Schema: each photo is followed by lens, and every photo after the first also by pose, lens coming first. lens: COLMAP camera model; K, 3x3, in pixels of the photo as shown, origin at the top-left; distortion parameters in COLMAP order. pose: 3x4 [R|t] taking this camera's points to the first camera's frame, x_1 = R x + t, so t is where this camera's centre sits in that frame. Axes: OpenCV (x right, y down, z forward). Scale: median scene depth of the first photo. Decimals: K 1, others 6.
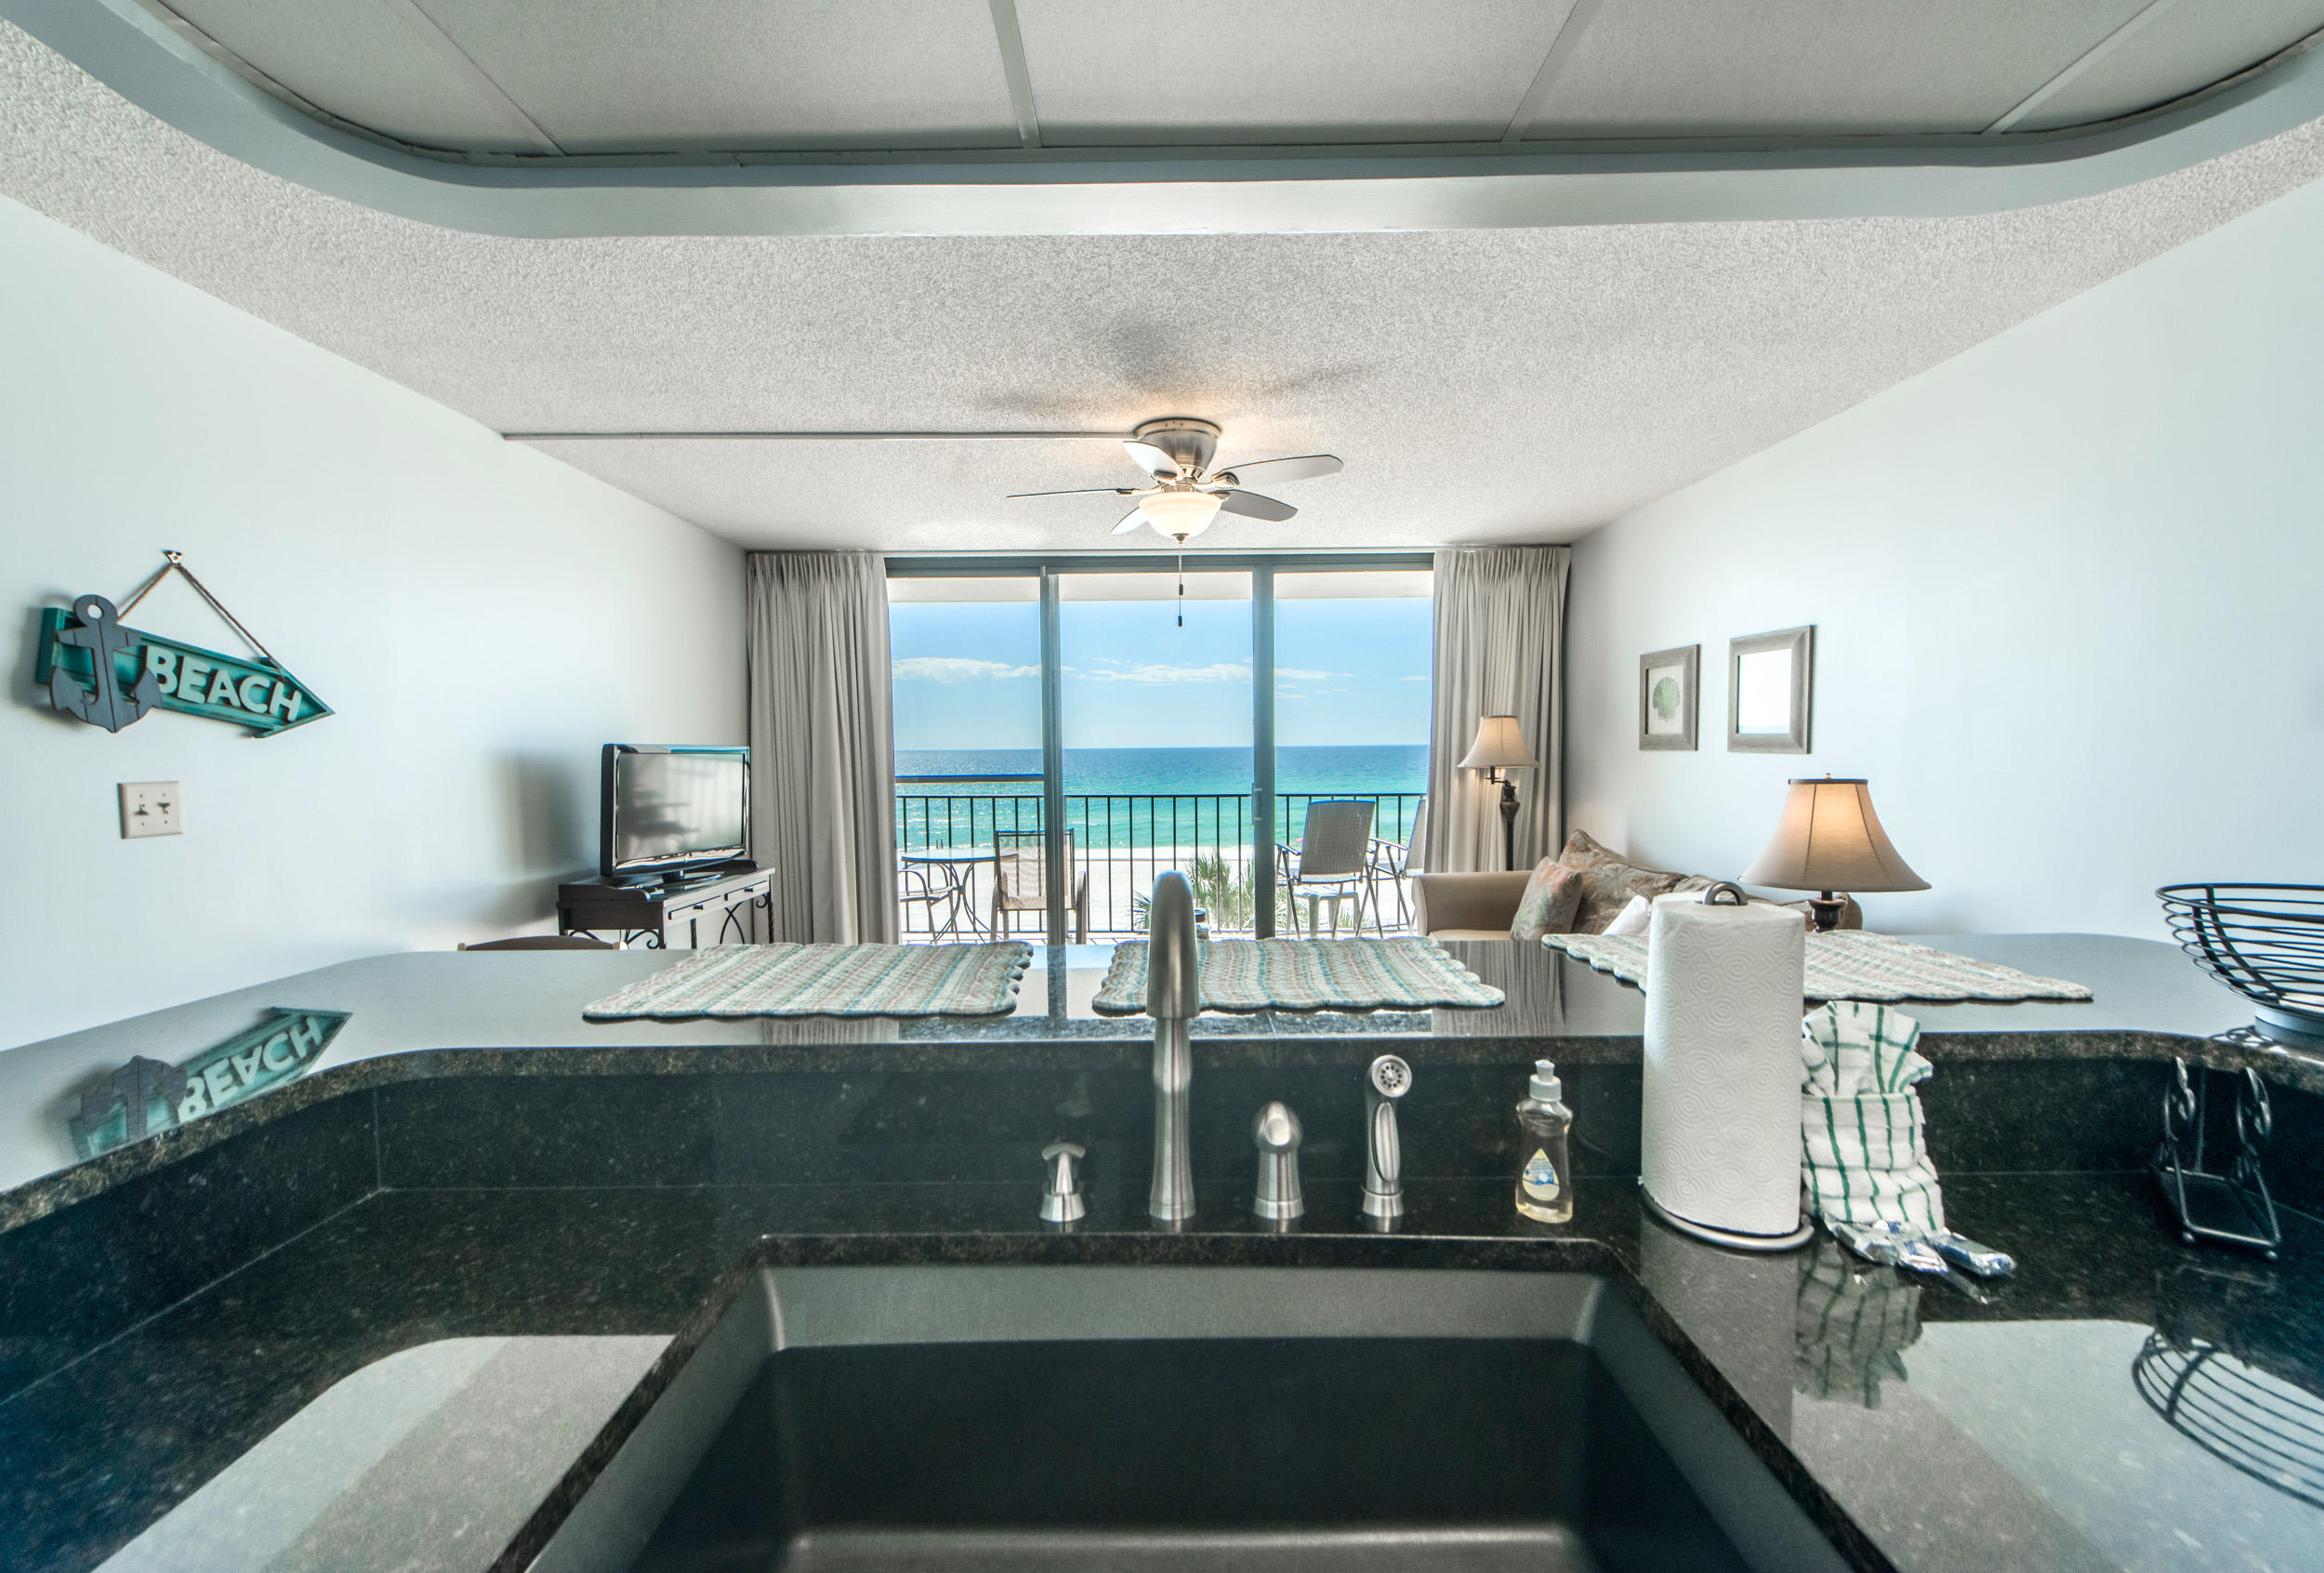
lens RADIAL K [[890.9, 0, 1159.7], [0, 890.9, 808.7], [0, 0, 1]] dist [0.010847, -0.000520]
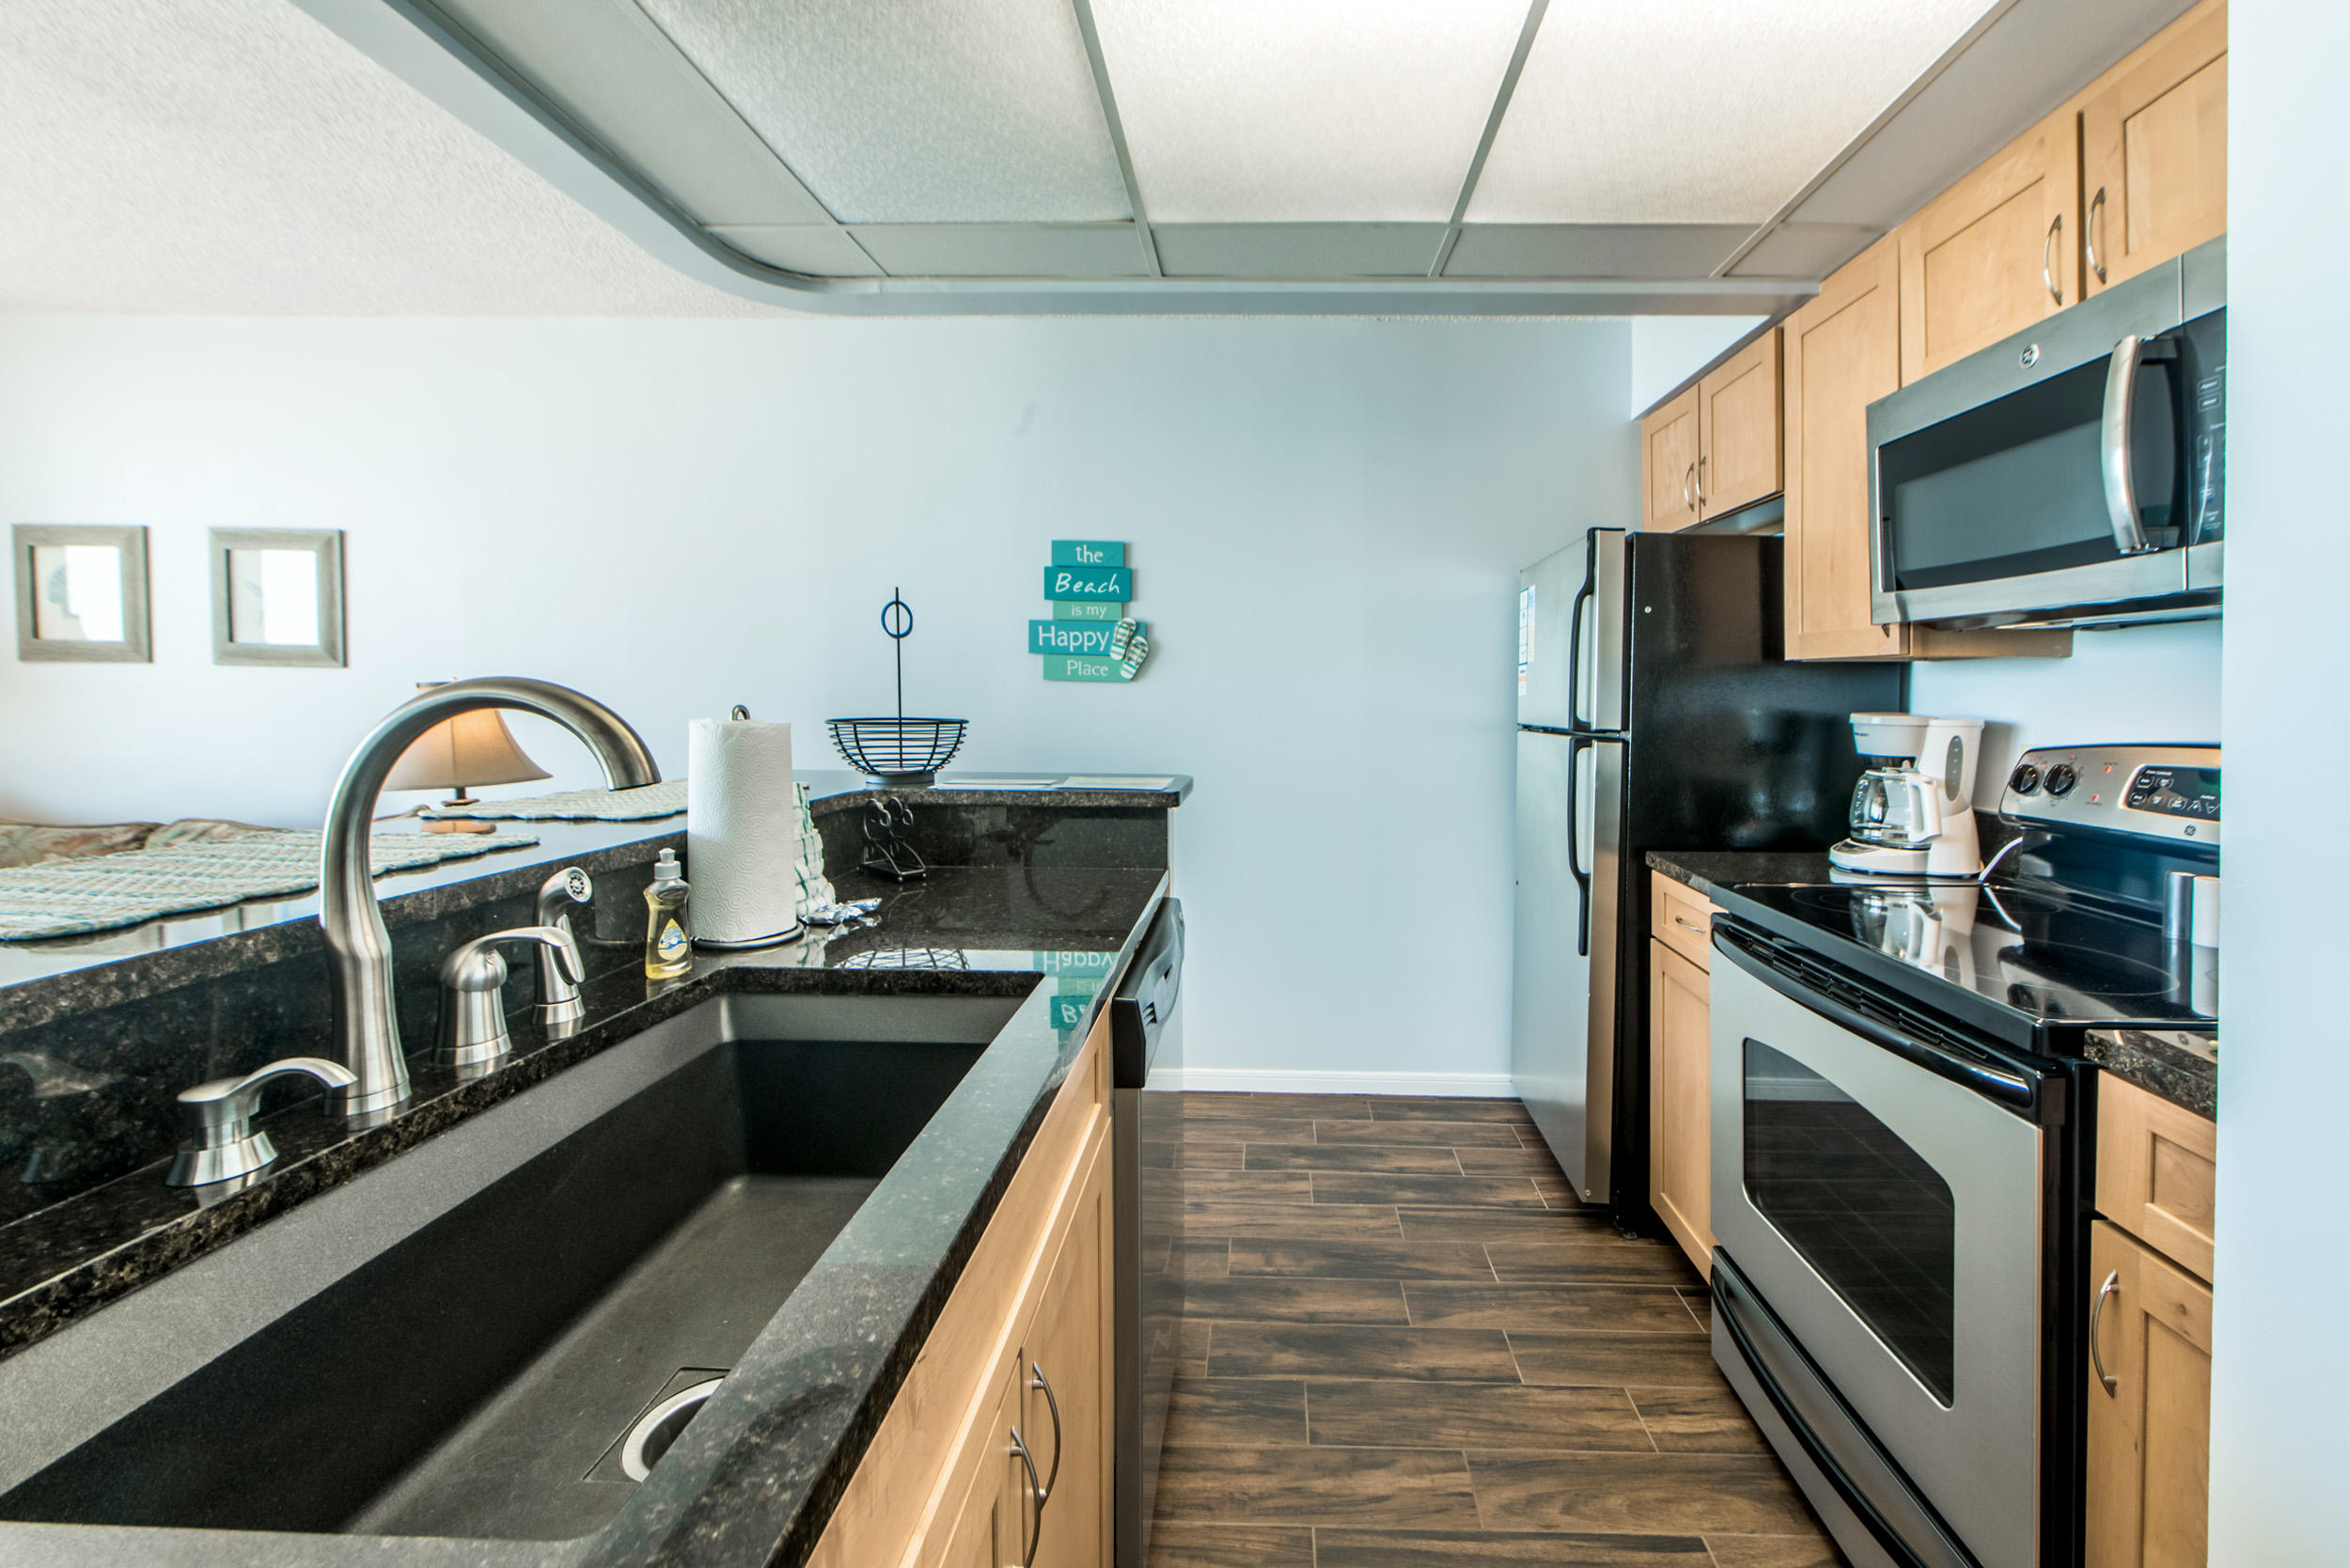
lens RADIAL K [[957.7, 0, 1251.0], [0, 957.7, 734.9], [0, 0, 1]] dist [-0.007897, 0.000890]
pose [[0.015411, -0.026962, 0.999518, -0.233629], [0.059108, 0.997913, 0.026007, 0.035847], [-0.998133, 0.058679, 0.016972, 0.040006]]
